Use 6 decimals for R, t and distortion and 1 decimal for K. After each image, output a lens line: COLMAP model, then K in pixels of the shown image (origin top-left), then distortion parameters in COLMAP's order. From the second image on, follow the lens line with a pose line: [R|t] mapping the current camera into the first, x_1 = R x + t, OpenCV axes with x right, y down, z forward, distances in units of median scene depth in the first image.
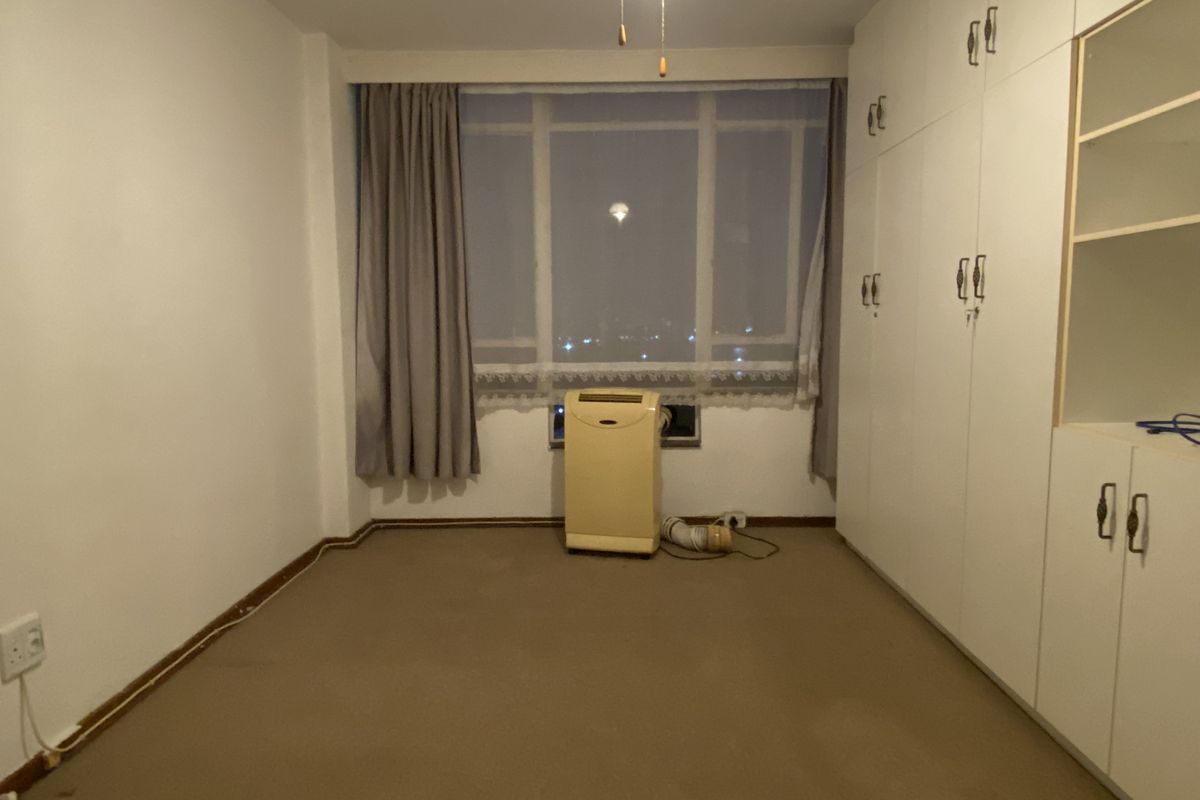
lens RADIAL K [[710.5, 0, 600.0], [0, 710.5, 400.0], [0, 0, 1]] dist [0.076884, -0.075323]
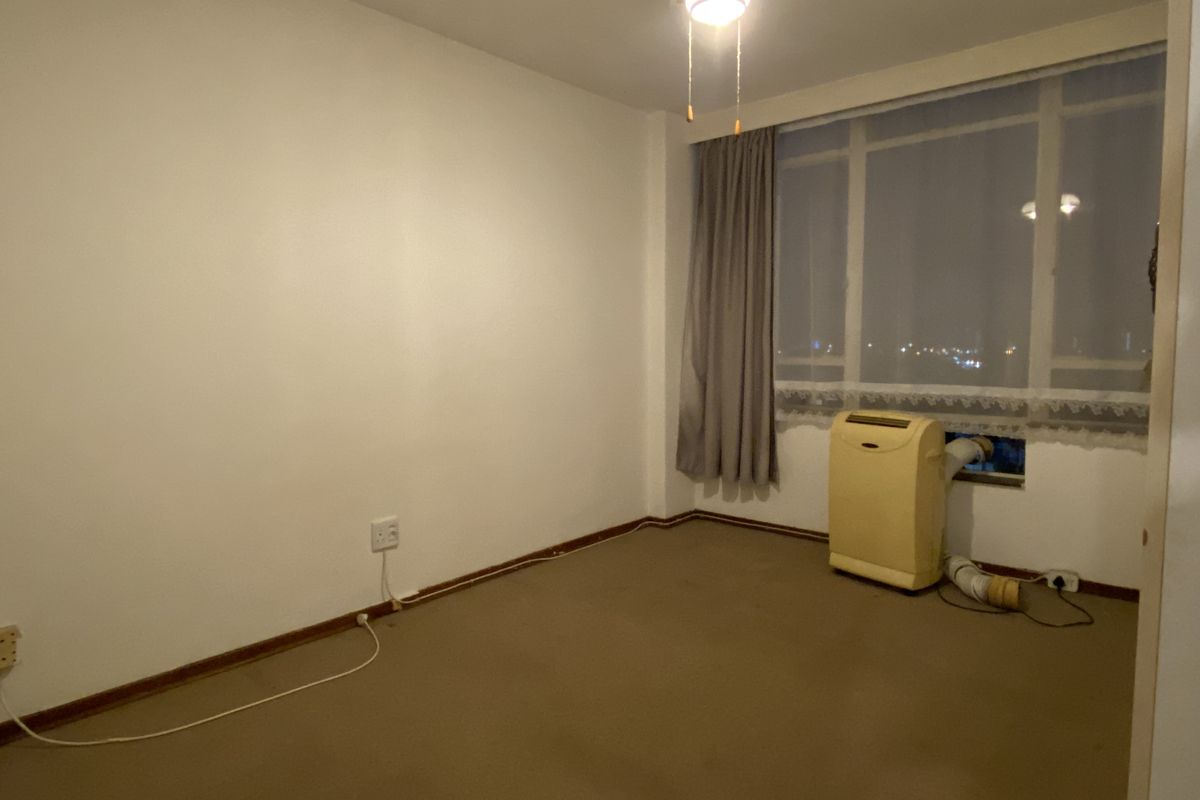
lens RADIAL K [[710.5, 0, 600.0], [0, 710.5, 400.0], [0, 0, 1]] dist [0.076884, -0.075323]
pose [[0.761460, 0.058142, -0.645600, 0.322158], [-0.066989, 0.997695, 0.010840, -0.015012], [0.644742, 0.034994, 0.763599, 0.003160]]
